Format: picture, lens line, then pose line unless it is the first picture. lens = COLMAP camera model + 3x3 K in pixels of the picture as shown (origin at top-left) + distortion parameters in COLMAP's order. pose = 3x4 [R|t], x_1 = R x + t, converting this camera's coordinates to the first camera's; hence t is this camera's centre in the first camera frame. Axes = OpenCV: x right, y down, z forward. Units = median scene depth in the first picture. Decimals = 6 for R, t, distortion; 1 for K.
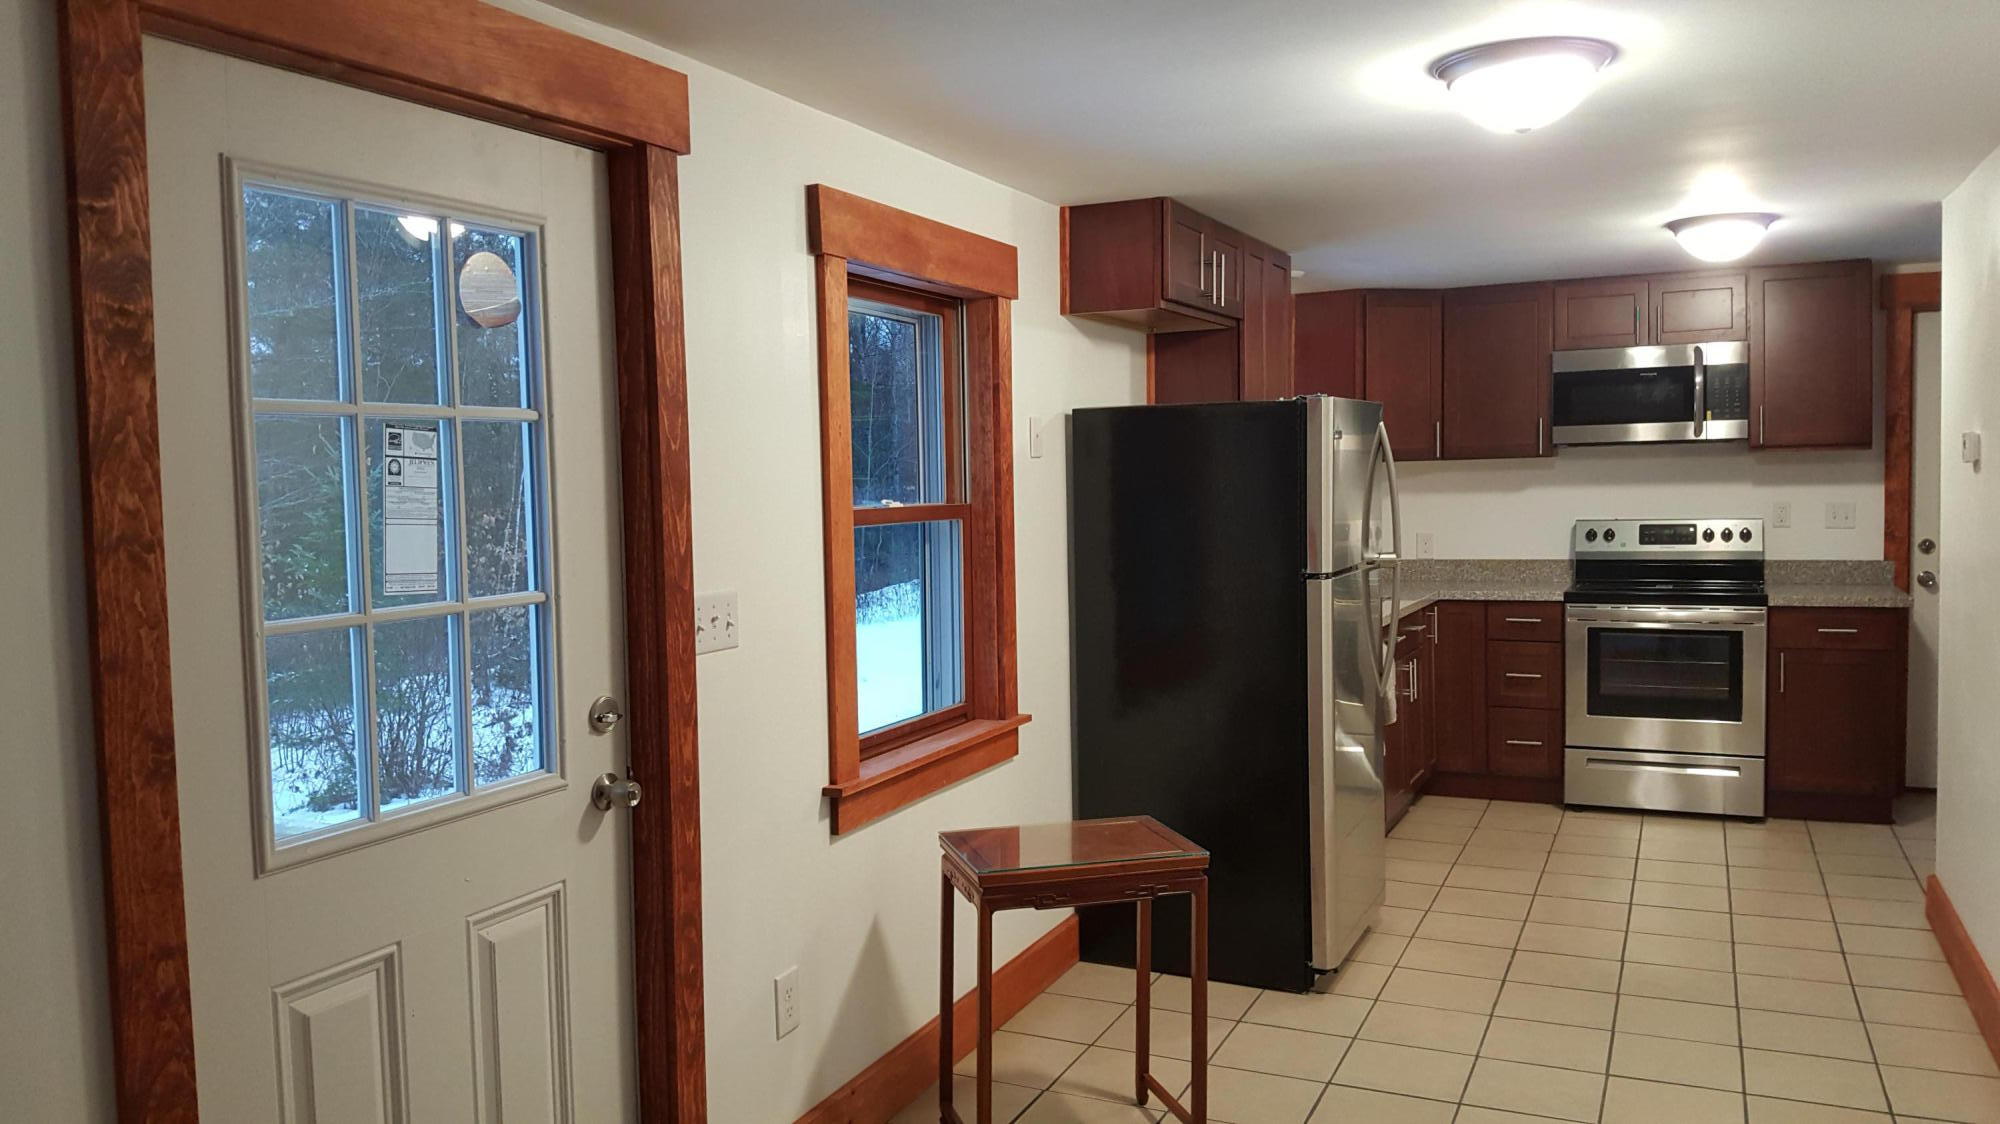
lens RADIAL K [[1514.8, 0, 1007.0], [0, 1514.8, 558.7], [0, 0, 1]] dist [-0.012227, -0.011583]
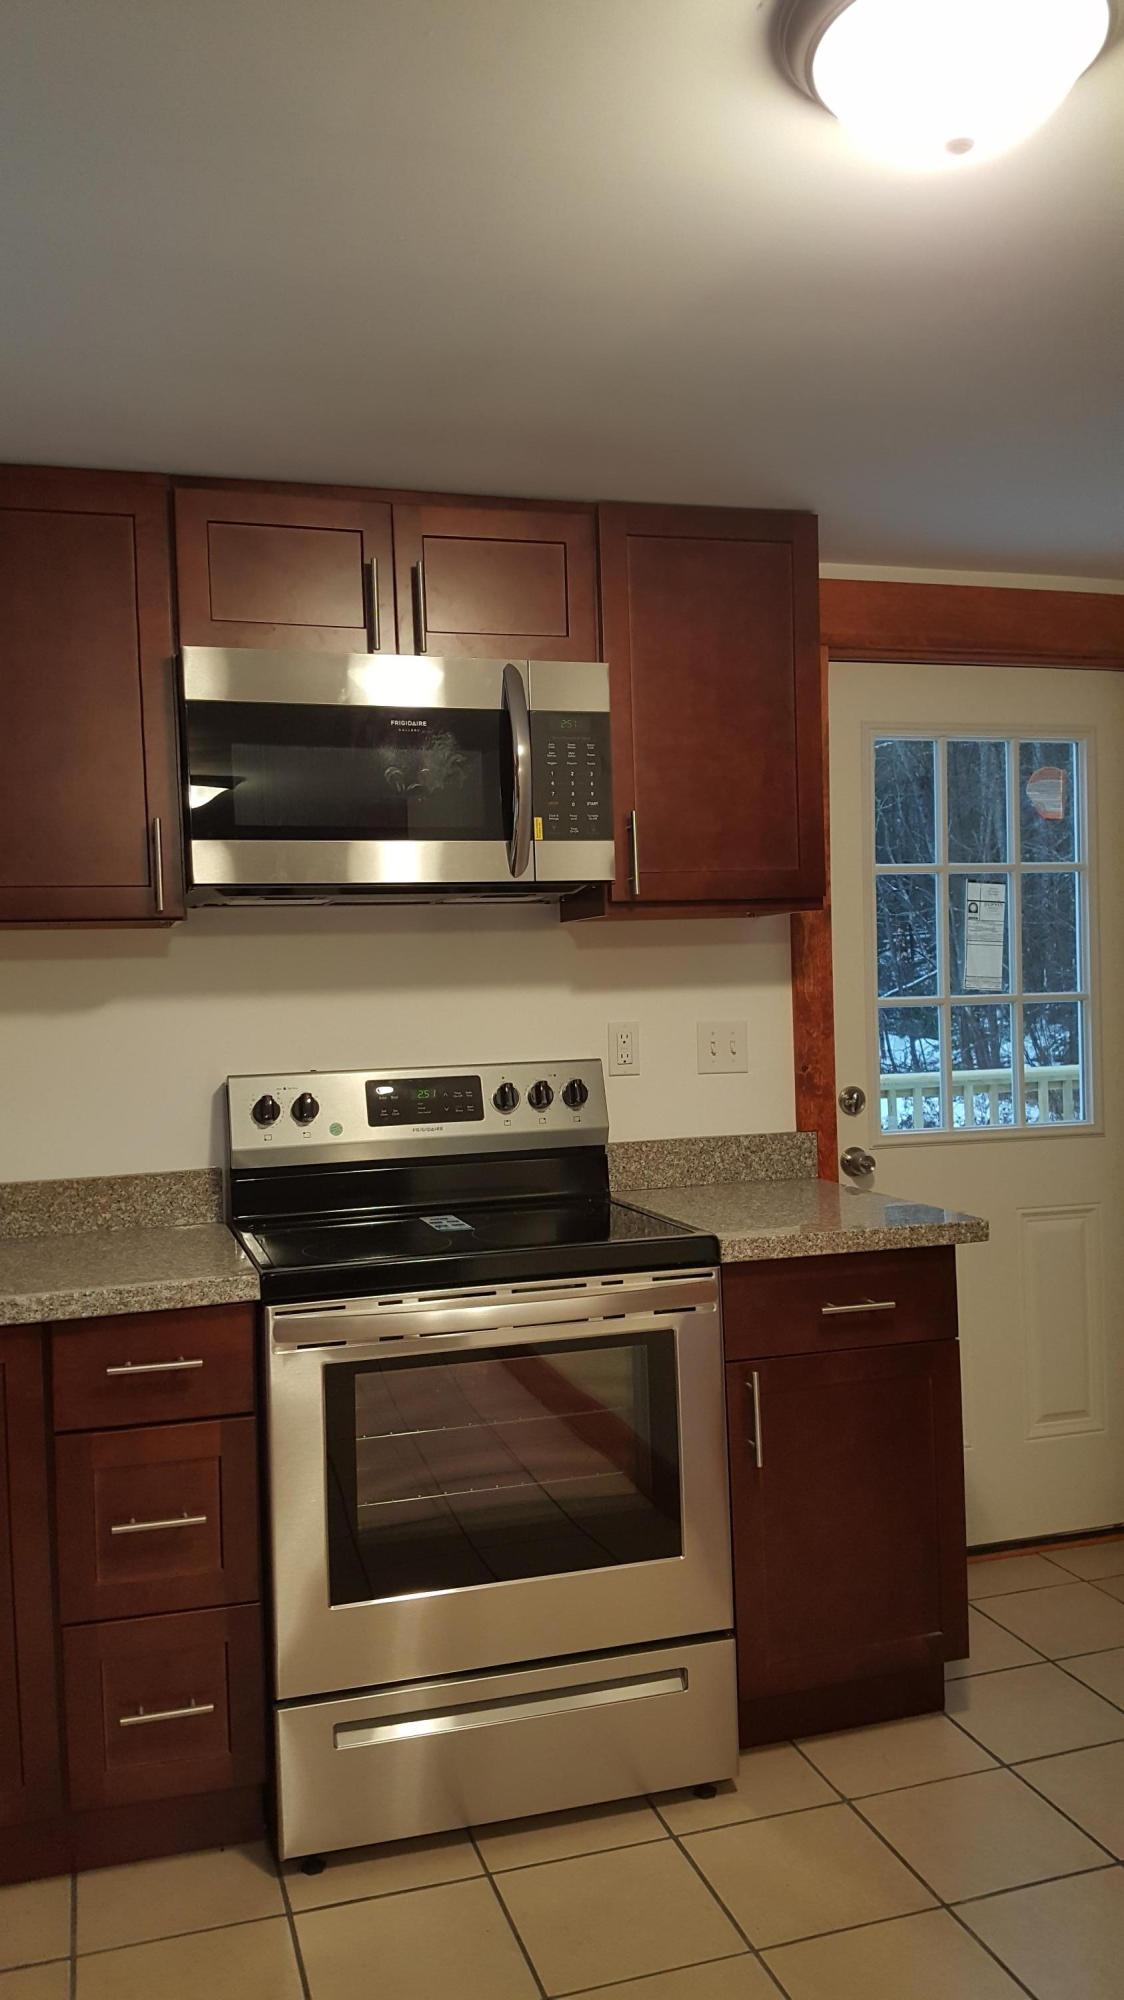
lens RADIAL K [[1514.8, 0, 572.4], [0, 1514.8, 993.6], [0, 0, 1]] dist [-0.012227, -0.011583]
pose [[0.743219, -0.001913, 0.669045, 0.176106], [0.051068, 0.997241, -0.053878, -0.022085], [-0.667096, 0.074210, 0.741266, 0.659663]]
